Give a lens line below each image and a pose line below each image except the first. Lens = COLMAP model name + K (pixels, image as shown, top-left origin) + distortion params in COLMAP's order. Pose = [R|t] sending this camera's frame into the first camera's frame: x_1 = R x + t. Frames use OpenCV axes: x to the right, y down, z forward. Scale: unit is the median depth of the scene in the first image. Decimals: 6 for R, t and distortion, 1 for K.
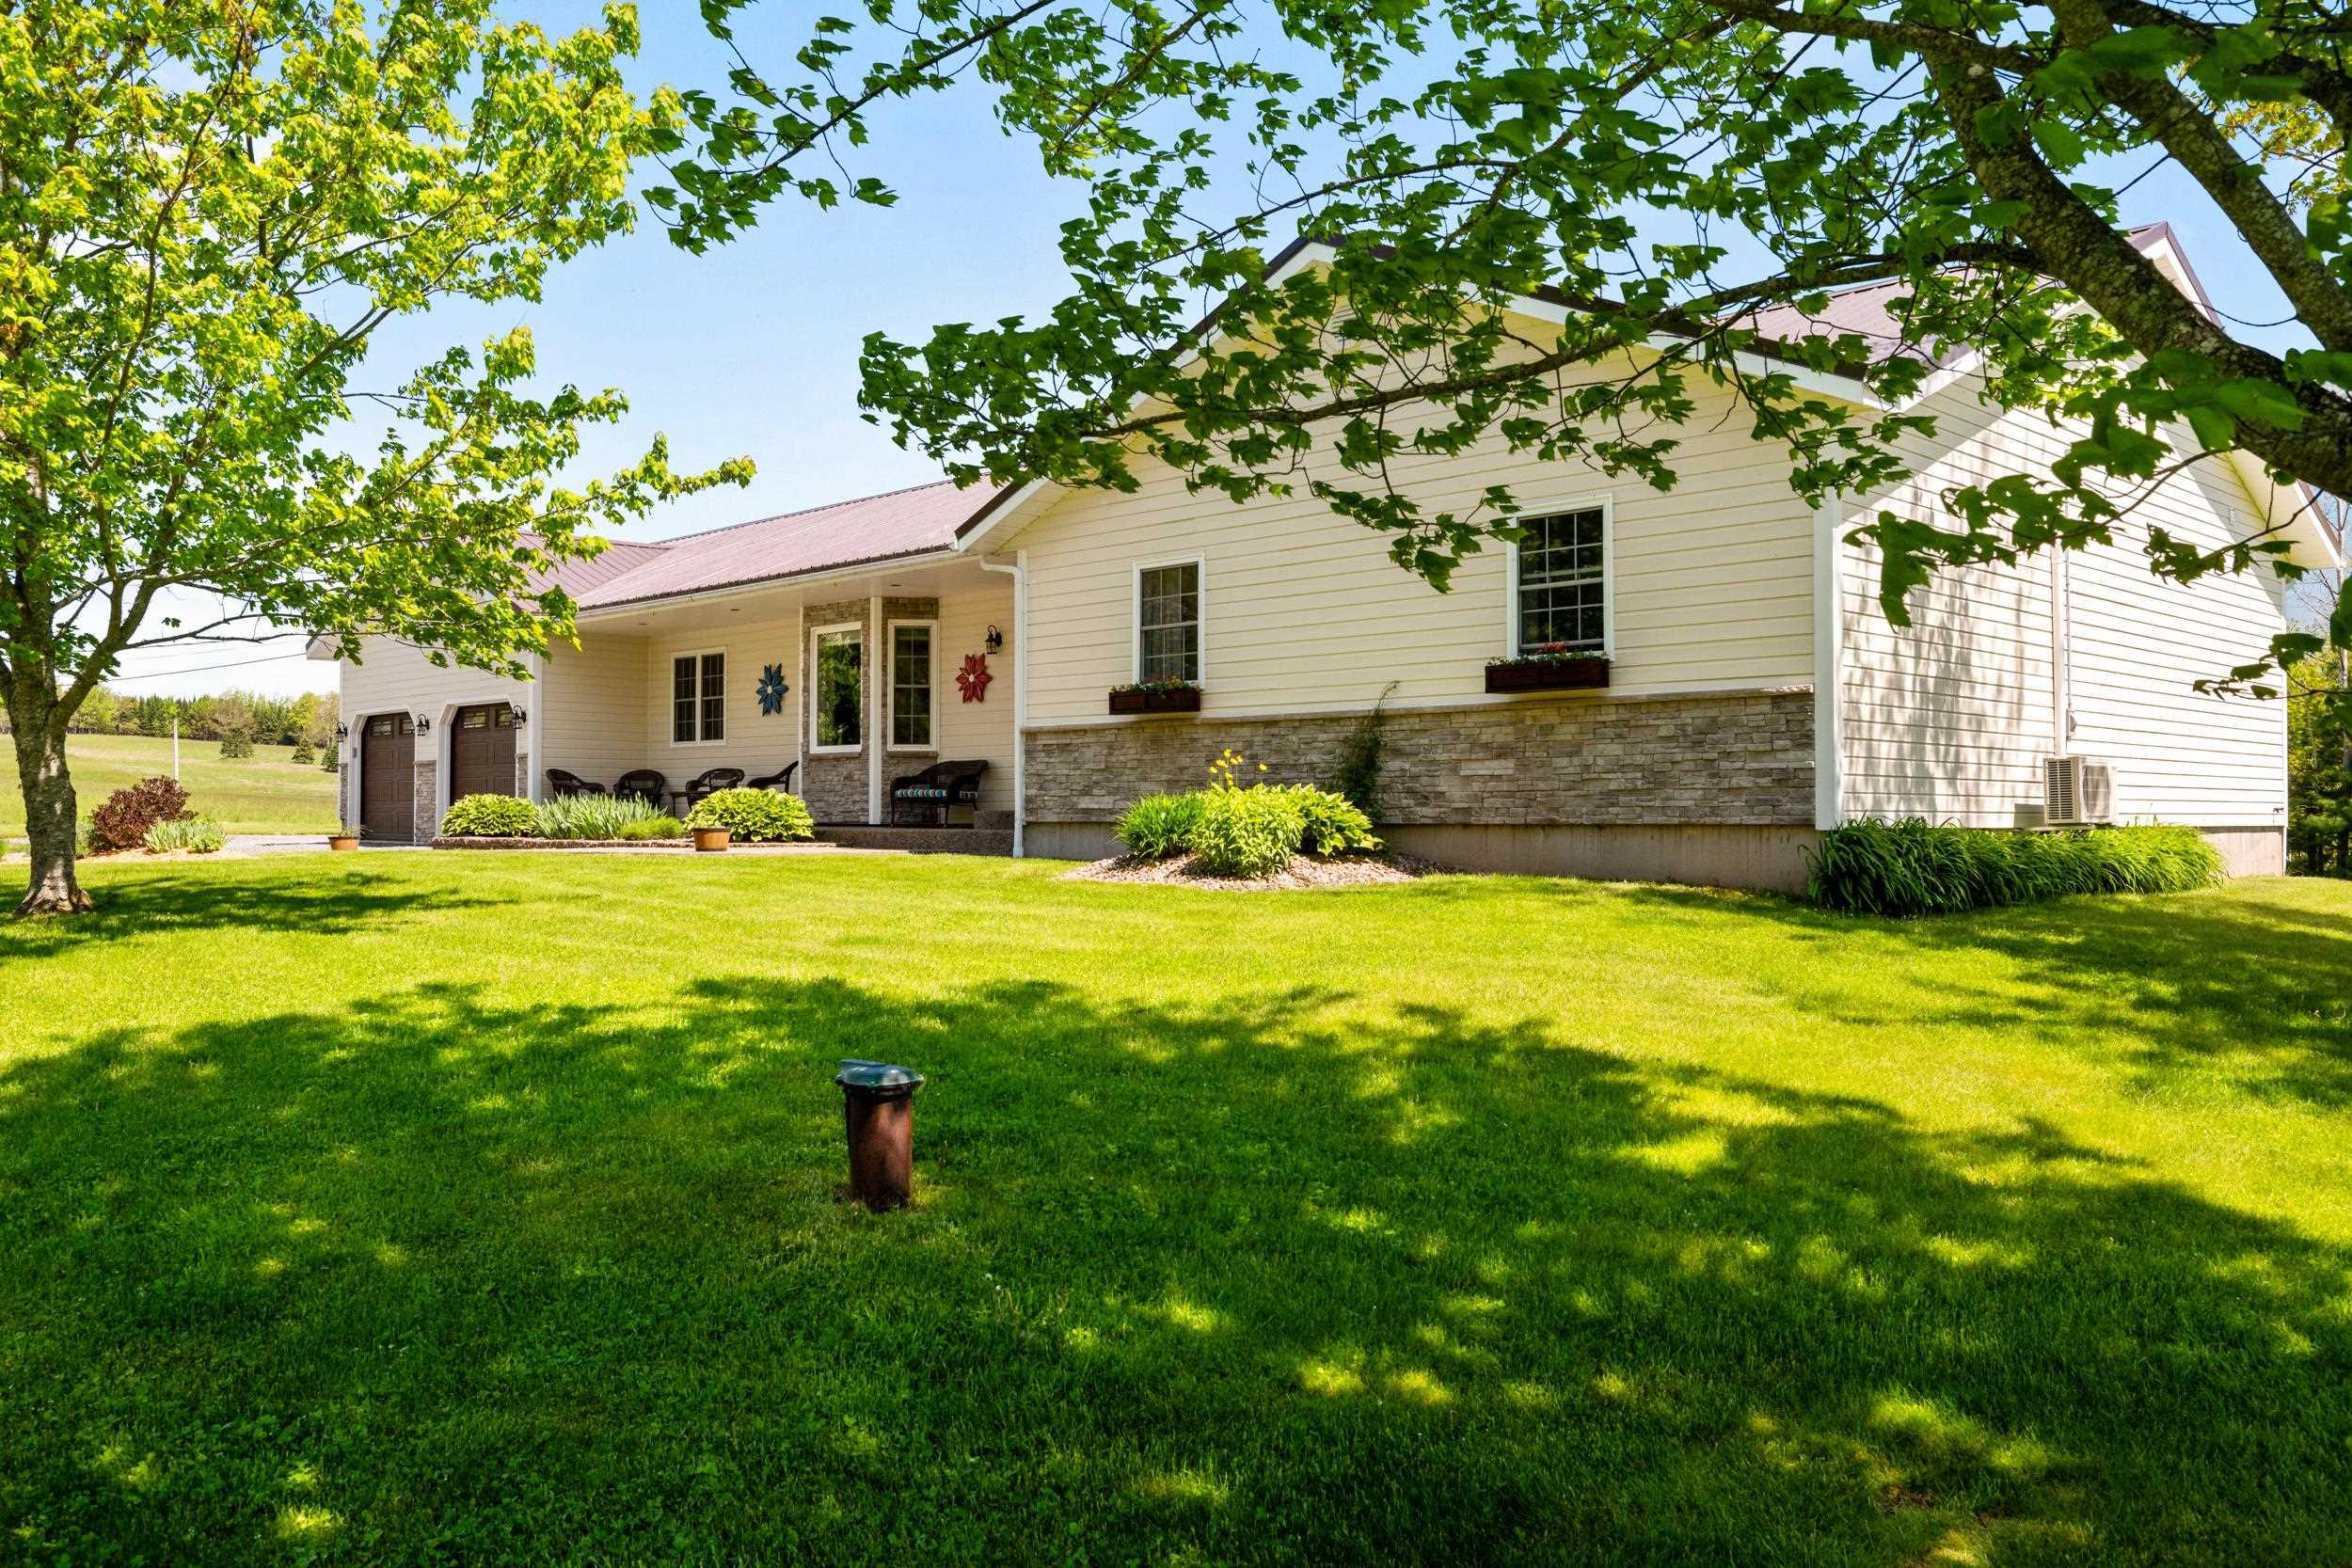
lens RADIAL K [[1814.3, 0, 1176.6], [0, 1814.3, 789.8], [0, 0, 1]] dist [-0.000289, -0.001619]
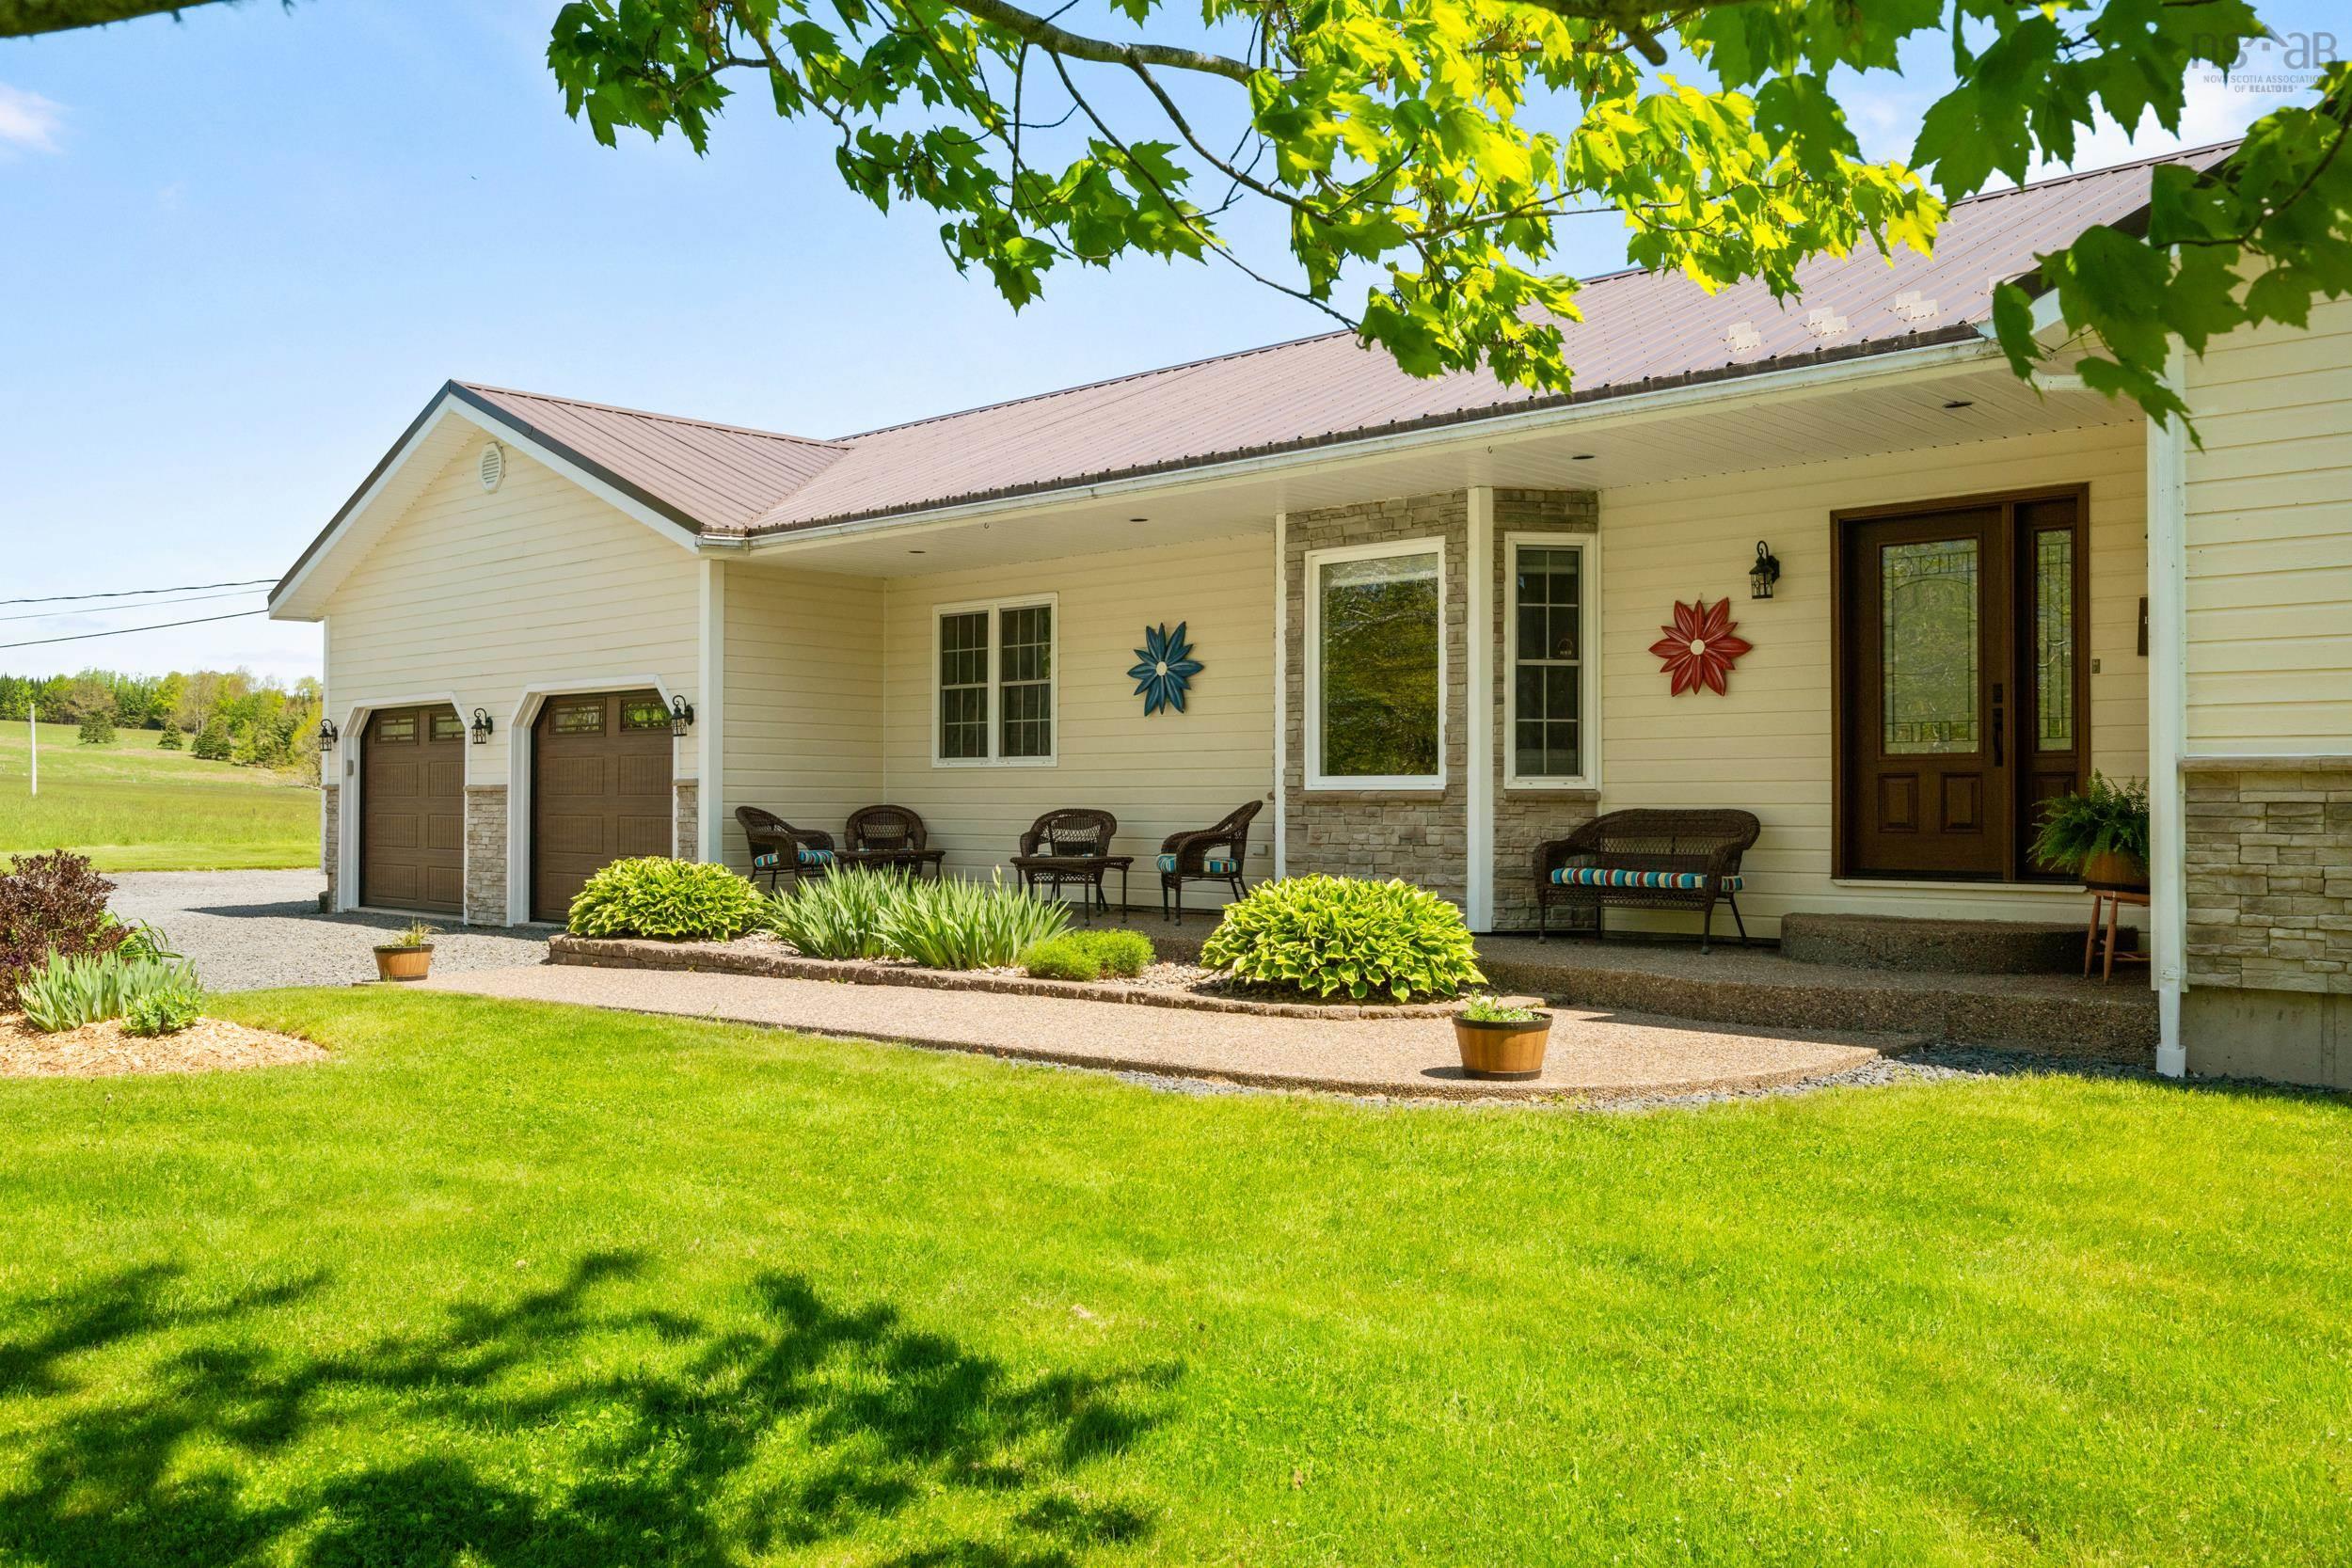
lens RADIAL K [[1878.1, 0, 1175.0], [0, 1878.1, 784.5], [0, 0, 1]] dist [0.000083, 0.004152]
pose [[0.999025, 0.000660, 0.044144, -0.243493], [-0.000855, 0.999990, 0.004401, -0.022054], [-0.044140, -0.004435, 0.999015, 0.419254]]
